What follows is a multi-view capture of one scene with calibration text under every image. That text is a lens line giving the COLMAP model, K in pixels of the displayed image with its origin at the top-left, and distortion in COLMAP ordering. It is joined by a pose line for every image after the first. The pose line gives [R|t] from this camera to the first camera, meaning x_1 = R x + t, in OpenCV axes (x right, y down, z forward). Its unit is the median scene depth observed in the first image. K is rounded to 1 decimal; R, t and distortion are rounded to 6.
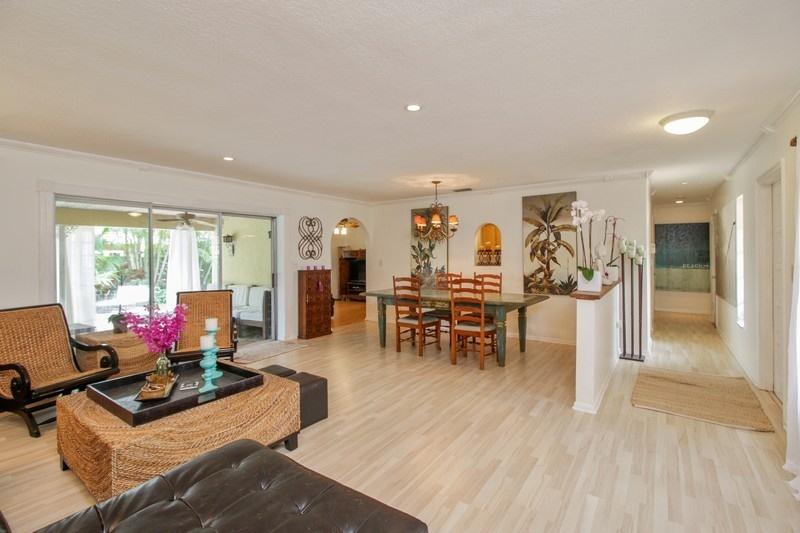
lens RADIAL K [[368.3, 0, 399.7], [0, 368.3, 254.8], [0, 0, 1]] dist [0.017415, -0.000092]
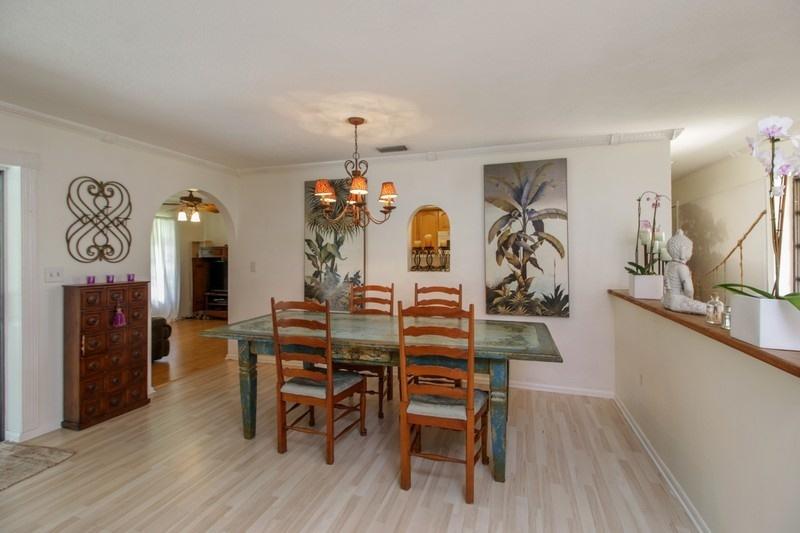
lens RADIAL K [[368.3, 0, 399.7], [0, 368.3, 254.8], [0, 0, 1]] dist [0.017415, -0.000092]
pose [[0.954250, 0.002081, 0.299002, -0.002060], [-0.003146, 0.999990, 0.003079, -0.001015], [-0.298993, -0.003879, 0.954248, 0.431478]]
